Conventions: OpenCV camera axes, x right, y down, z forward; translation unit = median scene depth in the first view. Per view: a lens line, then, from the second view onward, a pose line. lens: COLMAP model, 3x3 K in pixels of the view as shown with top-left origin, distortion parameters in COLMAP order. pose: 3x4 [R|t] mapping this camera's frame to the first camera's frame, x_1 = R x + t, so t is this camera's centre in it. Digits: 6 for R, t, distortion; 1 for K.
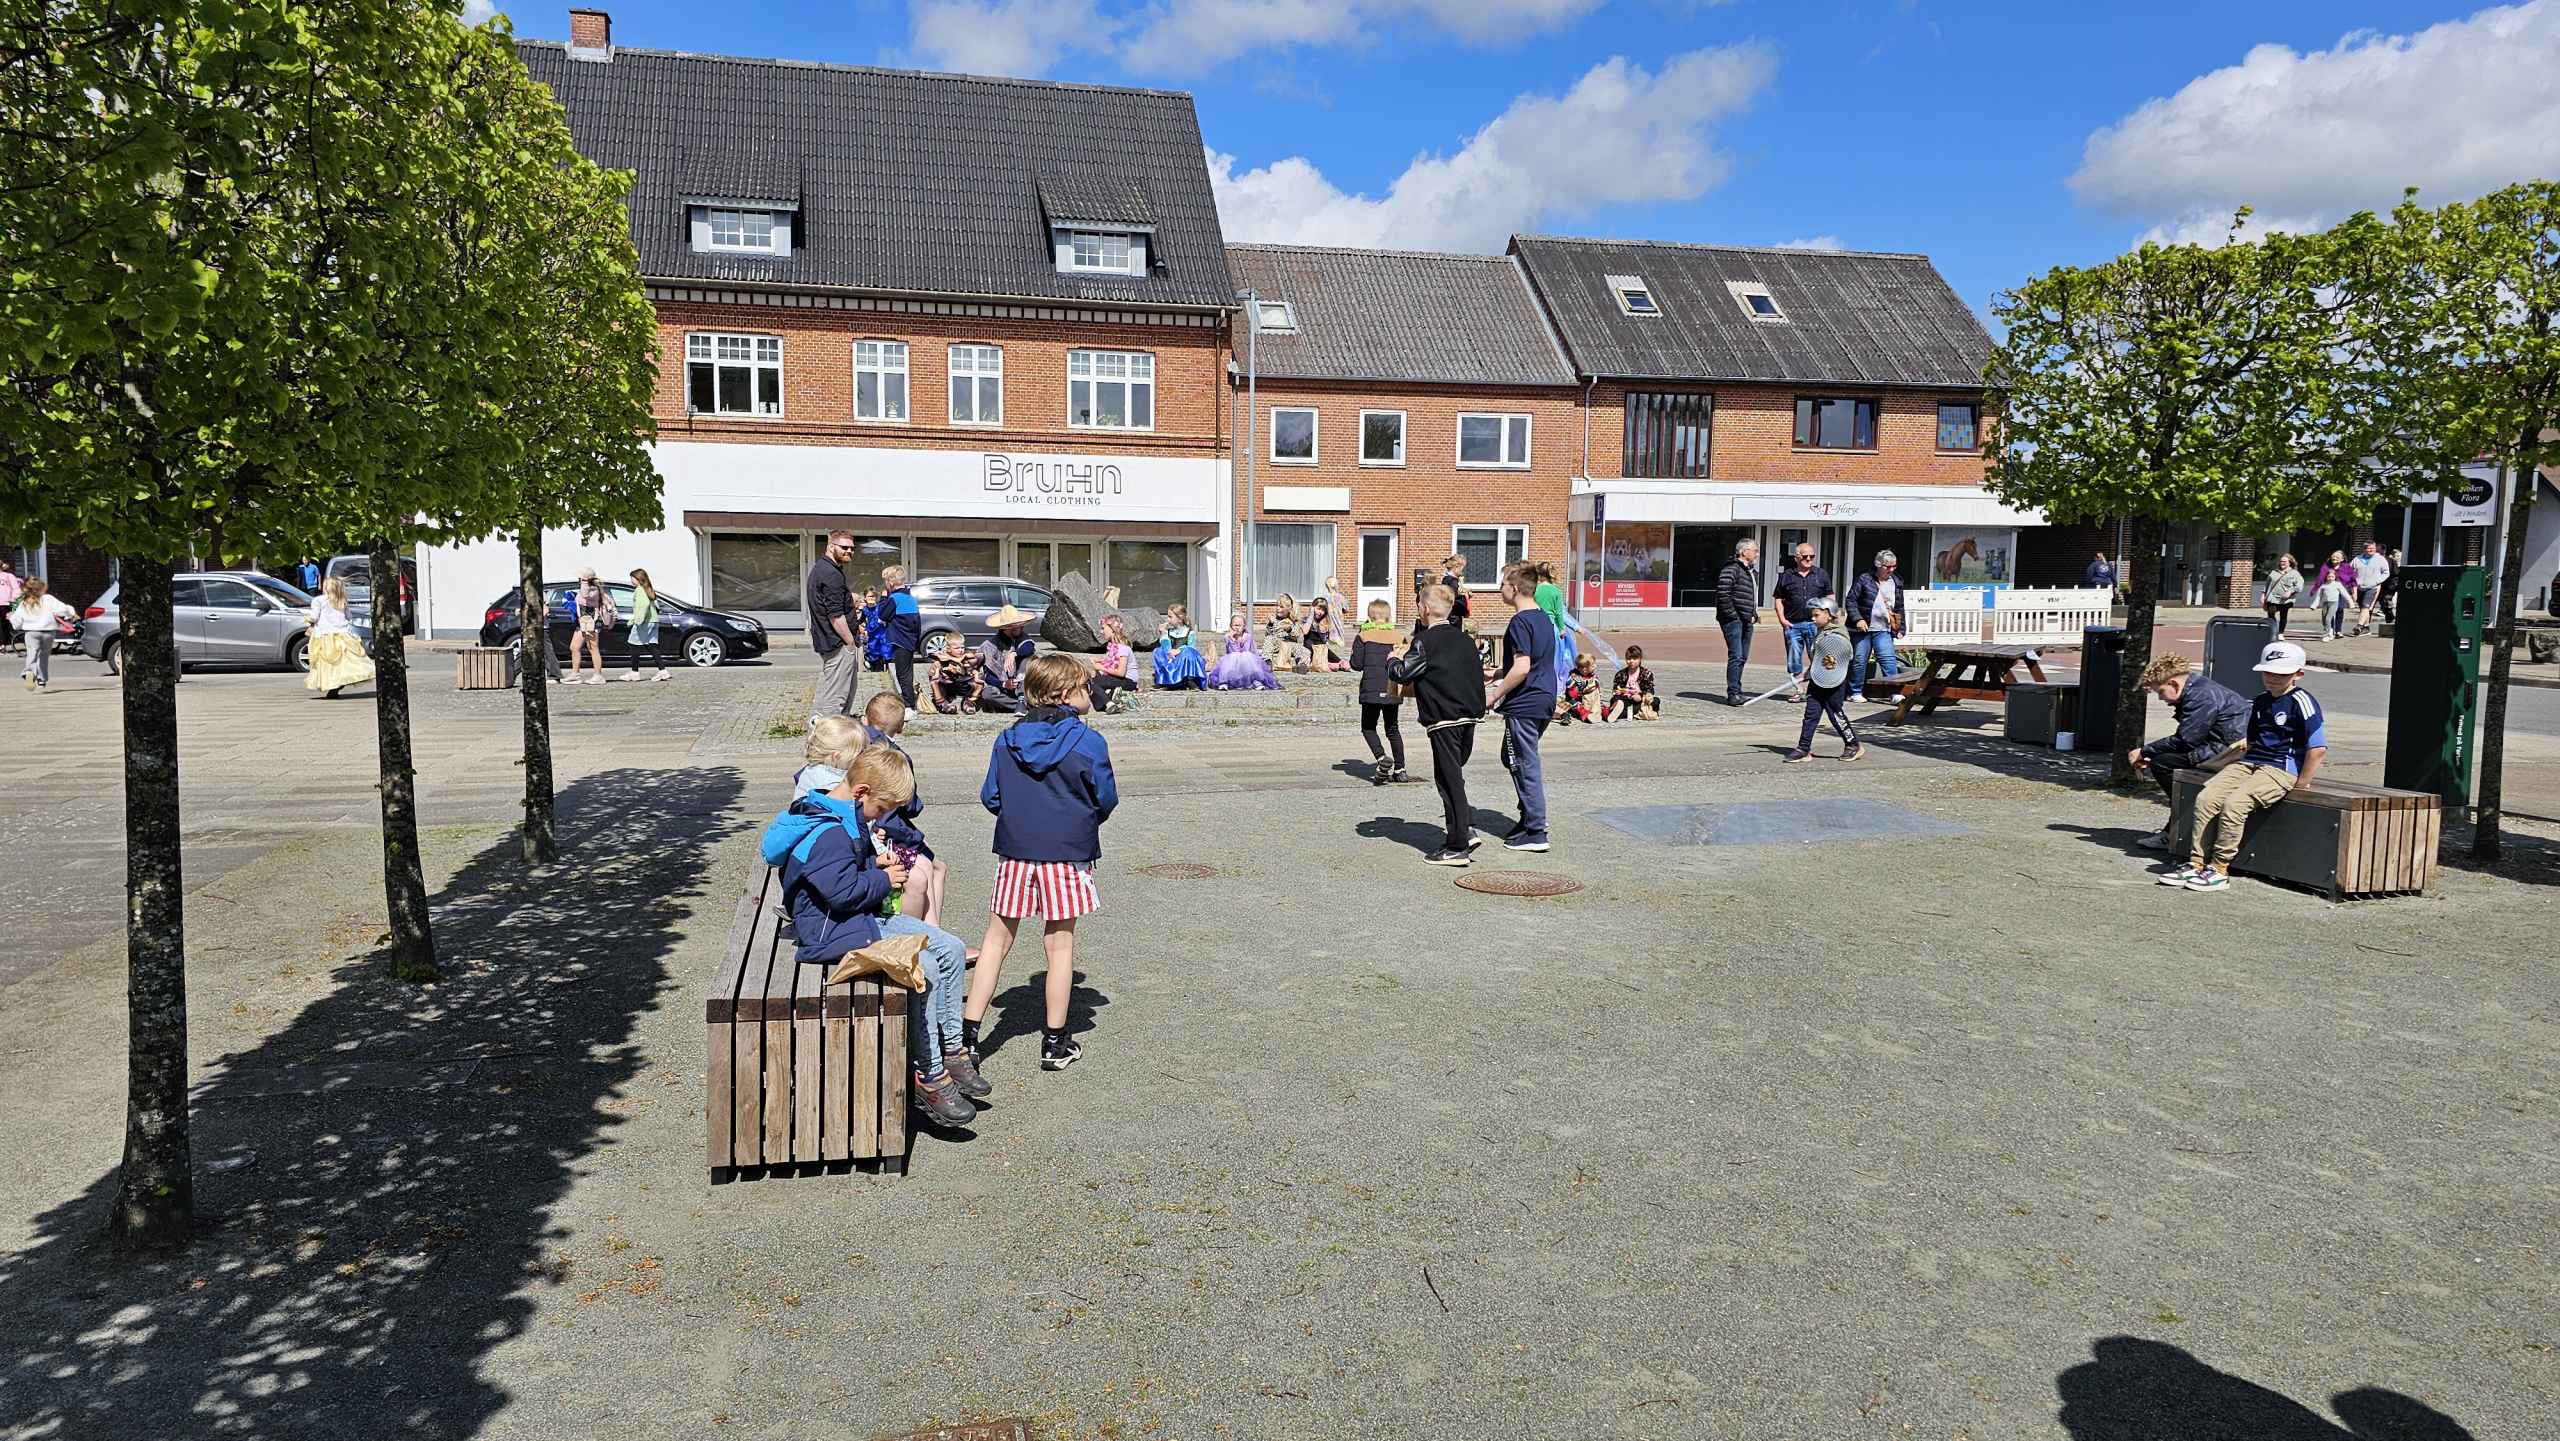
lens RADIAL K [[1723.7, 0, 1261.0], [0, 1723.7, 744.4], [0, 0, 1]] dist [0.041466, -0.030691]
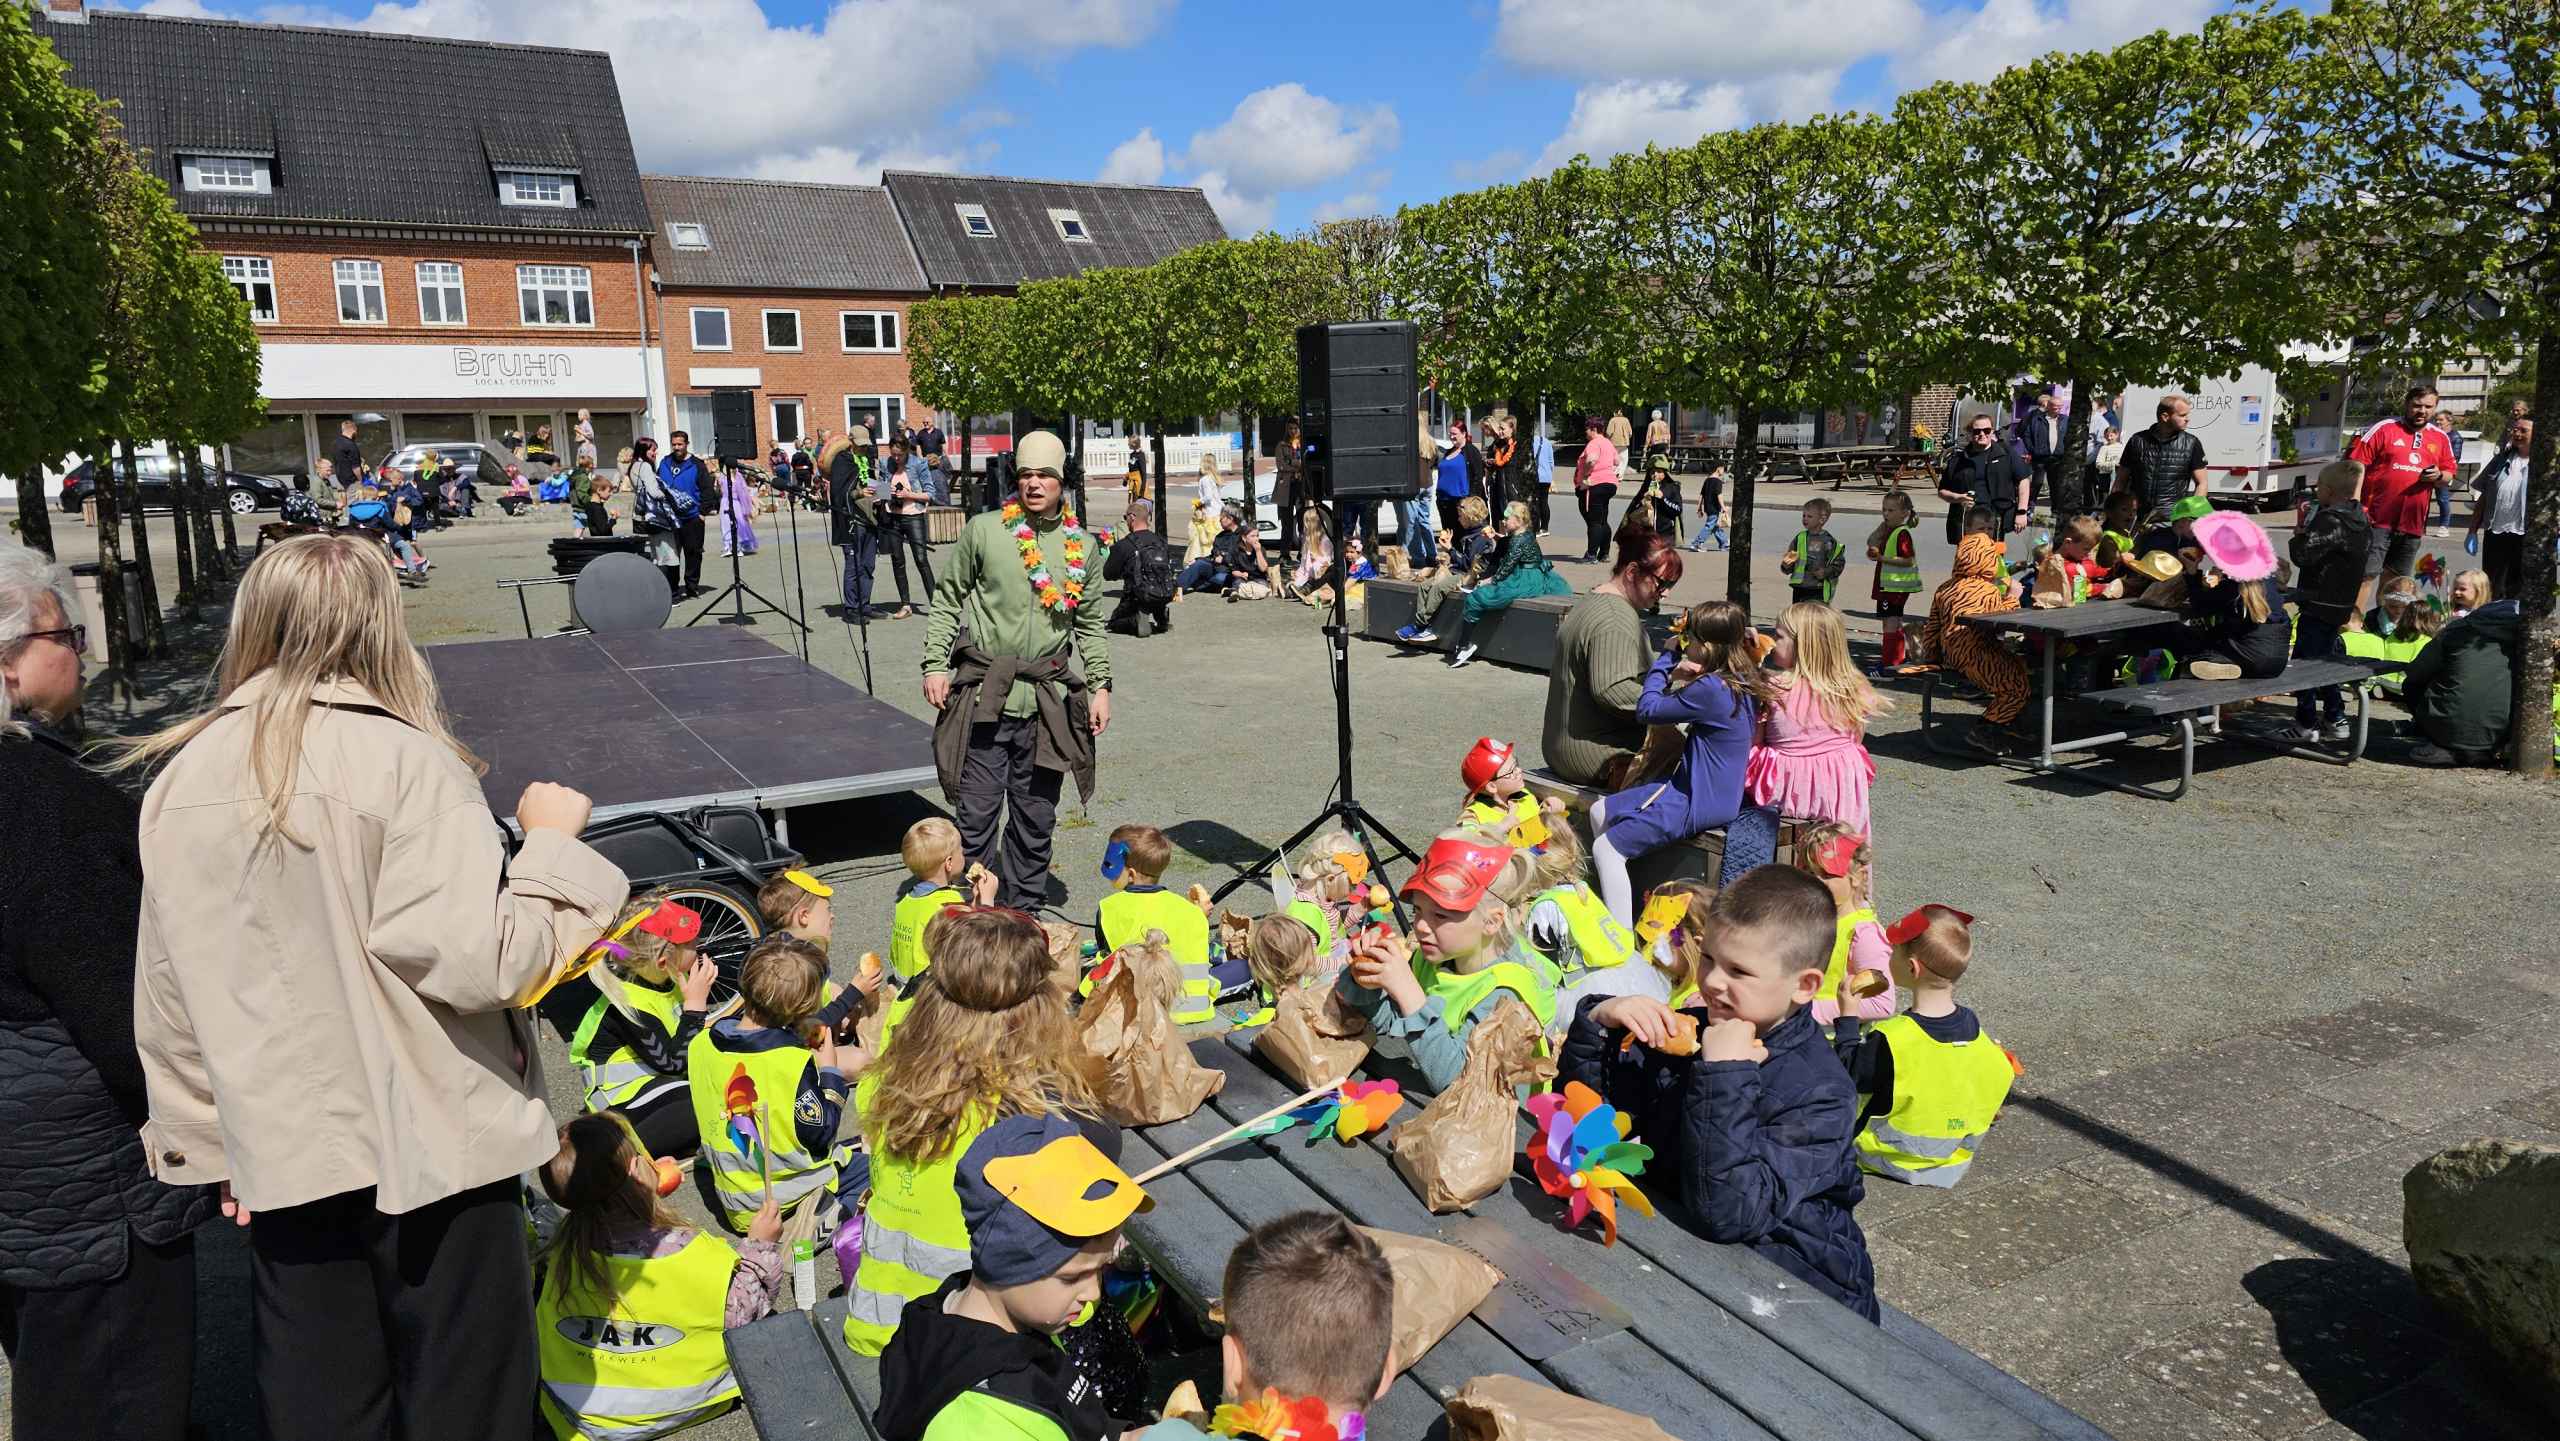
lens RADIAL K [[1723.7, 0, 1315.3], [0, 1723.7, 742.2], [0, 0, 1]] dist [0.041466, -0.030691]
pose [[0.964532, -0.072358, 0.253856, 0.110015], [0.051947, 0.994921, 0.086214, 0.048147], [-0.258805, -0.069970, 0.963392, -0.446663]]
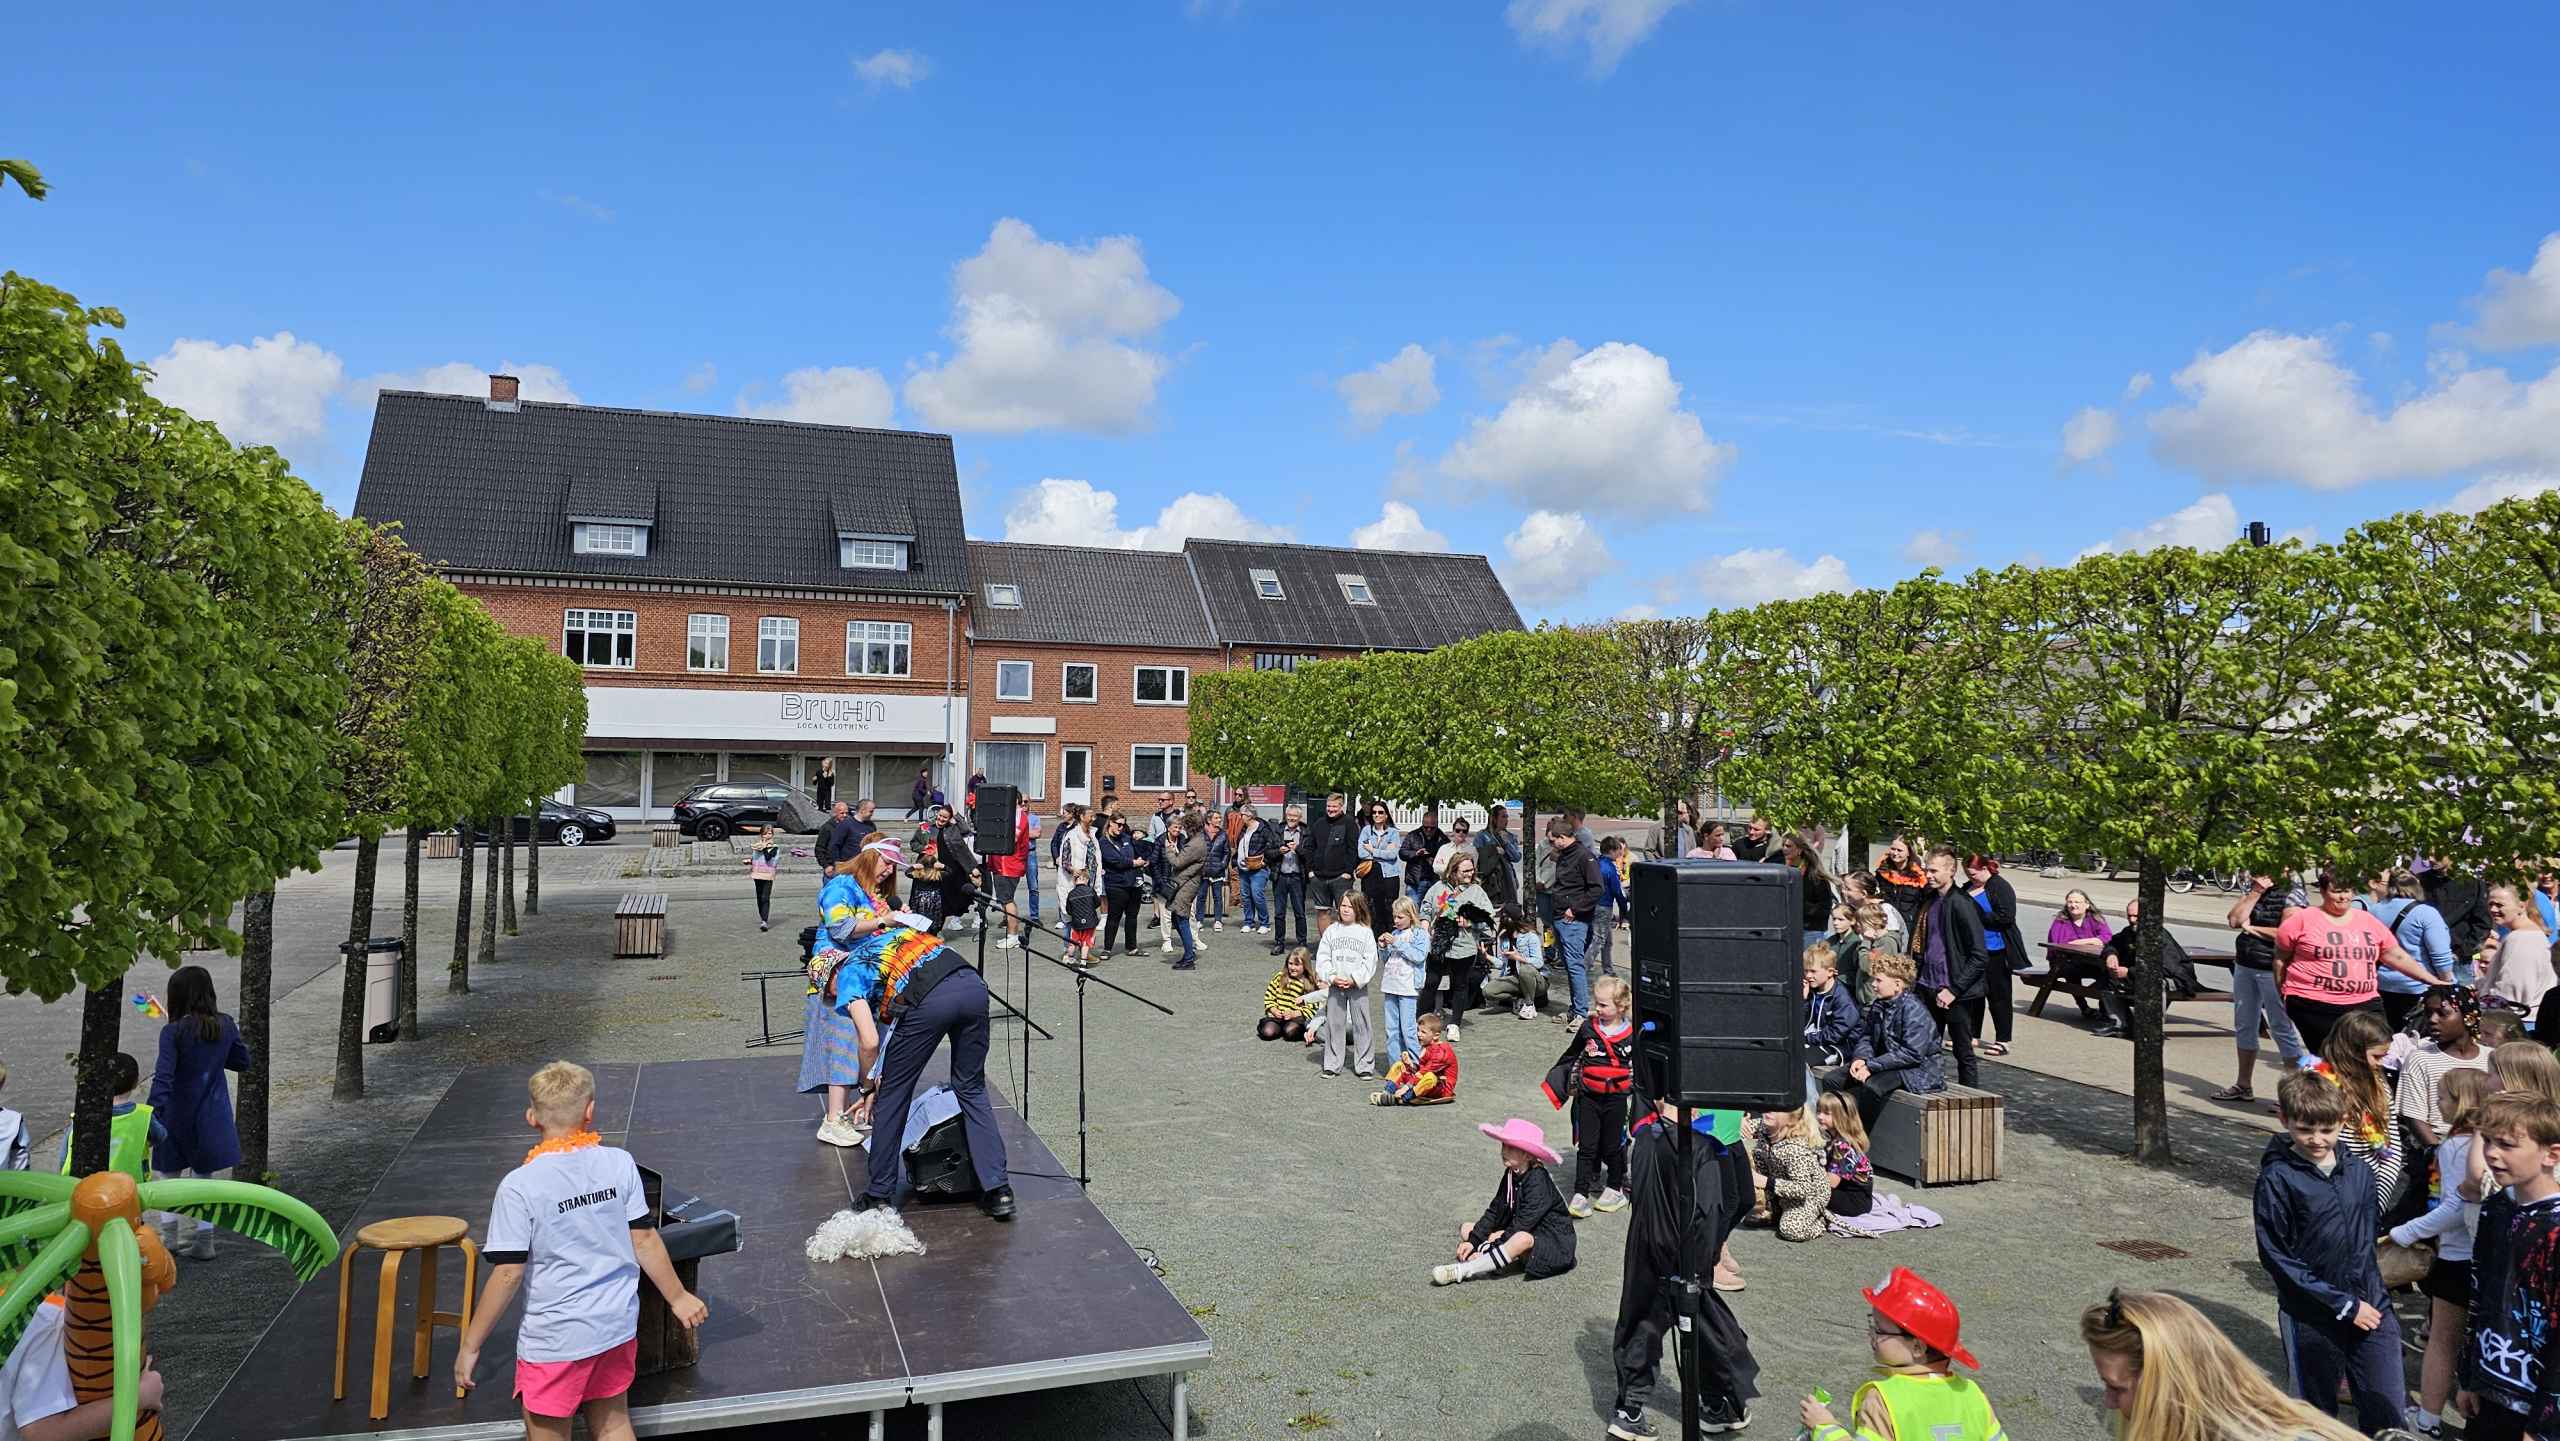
lens RADIAL K [[1723.7, 0, 1325.3], [0, 1723.7, 683.9], [0, 0, 1]] dist [0.041466, -0.030691]
pose [[0.993480, 0.010497, 0.113523, 0.114931], [0.006668, 0.988697, -0.149779, 0.036245], [-0.113812, 0.149559, 0.982181, -0.419447]]
